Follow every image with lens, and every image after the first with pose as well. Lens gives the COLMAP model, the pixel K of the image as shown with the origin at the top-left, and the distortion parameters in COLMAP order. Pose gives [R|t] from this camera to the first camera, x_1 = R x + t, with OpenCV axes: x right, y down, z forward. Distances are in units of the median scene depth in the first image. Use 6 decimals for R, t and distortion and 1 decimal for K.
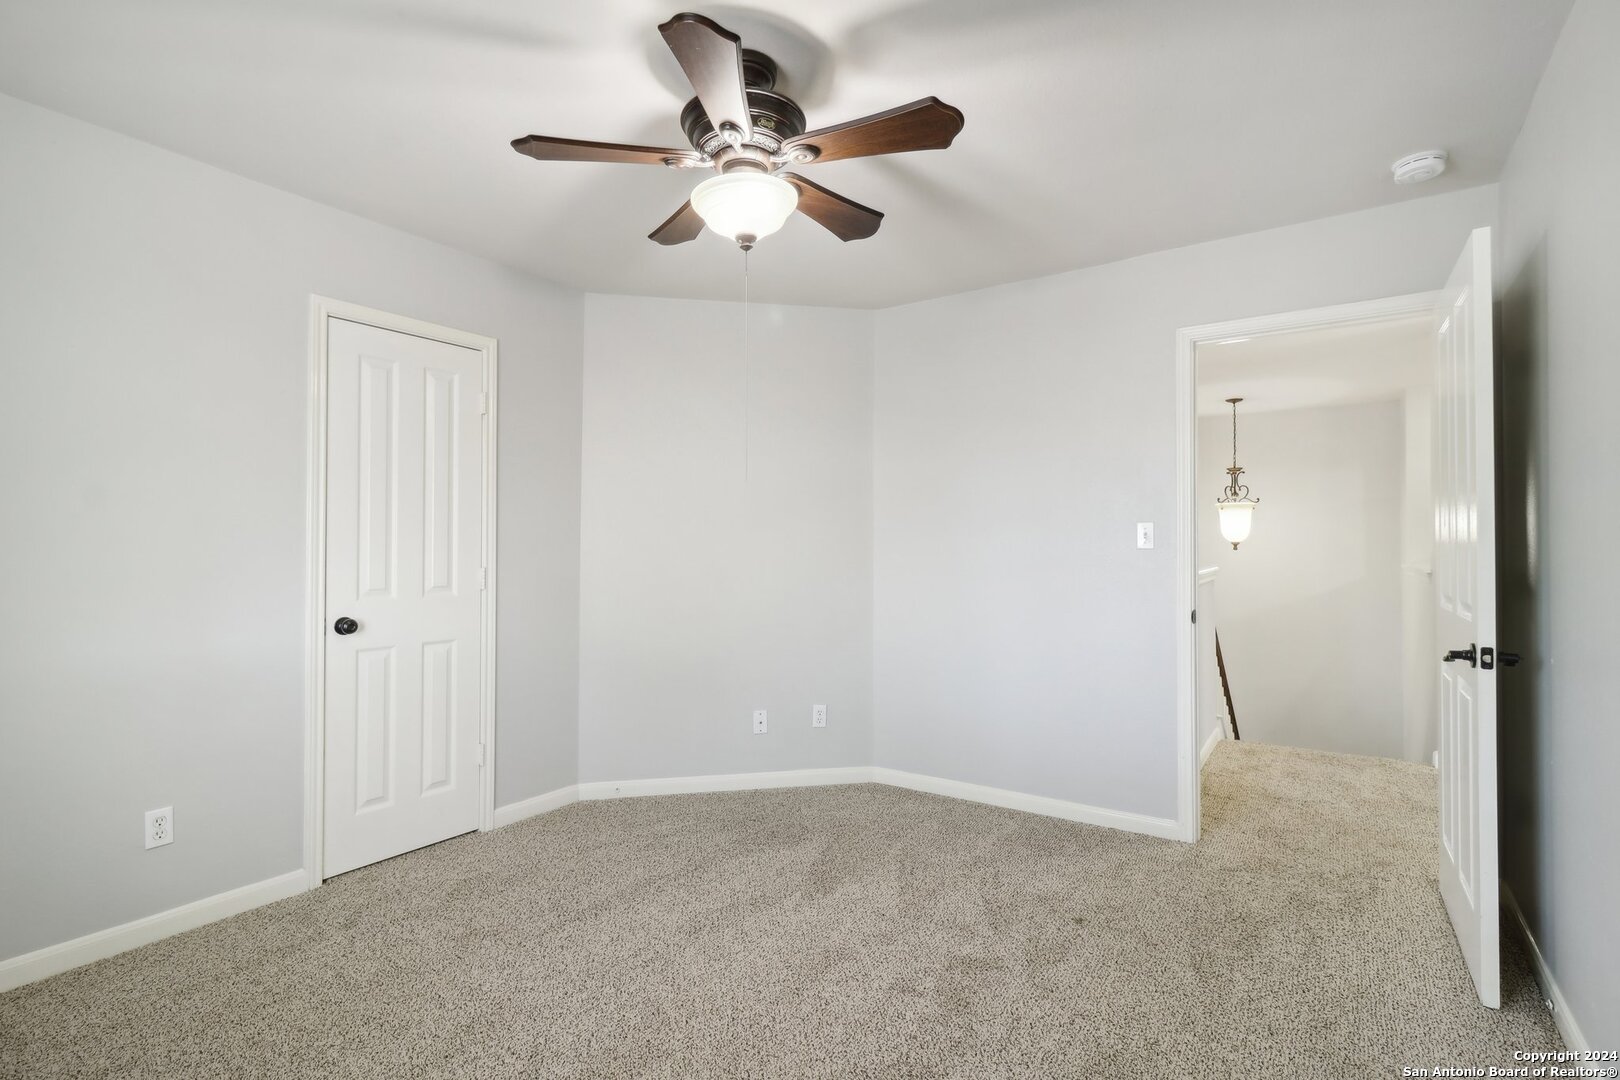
lens RADIAL K [[763.4, 0, 805.7], [0, 763.4, 541.9], [0, 0, 1]] dist [0.000519, 0.000234]
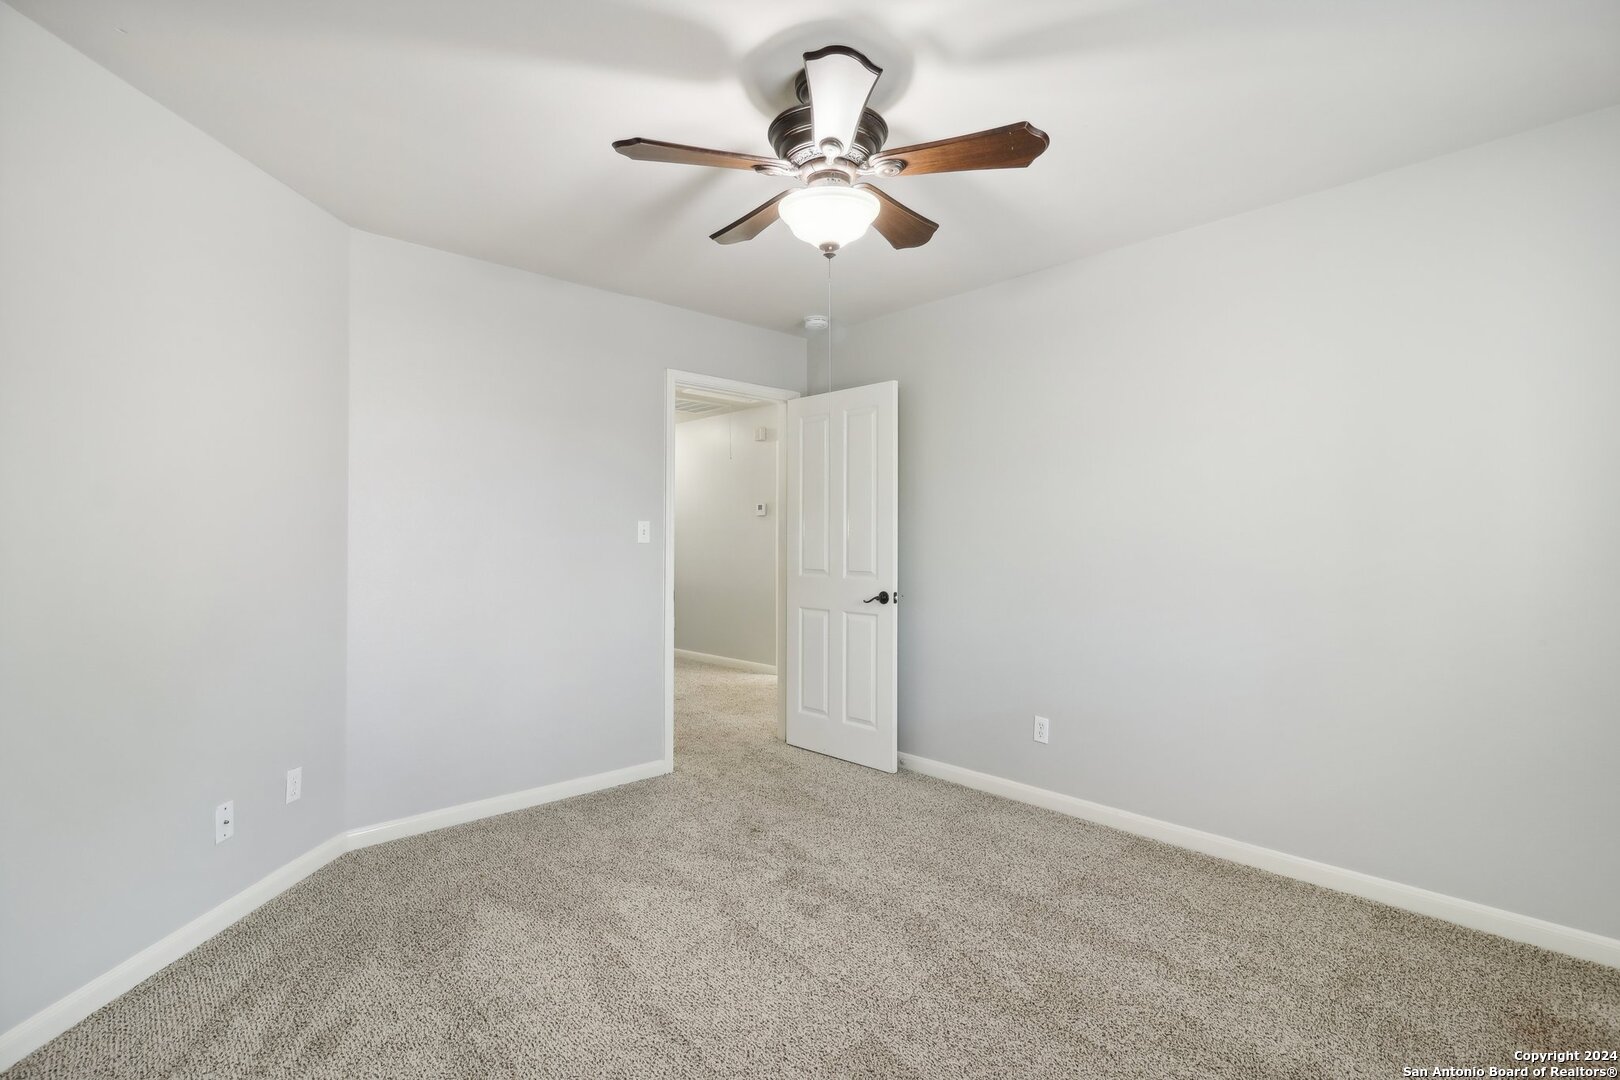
lens RADIAL K [[763.4, 0, 805.0], [0, 763.4, 542.6], [0, 0, 1]] dist [0.000519, 0.000234]
pose [[0.227446, -0.003029, 0.973786, -0.561157], [-0.009185, 0.999944, 0.005256, 0.000040], [-0.973747, -0.010140, 0.227406, 0.399998]]
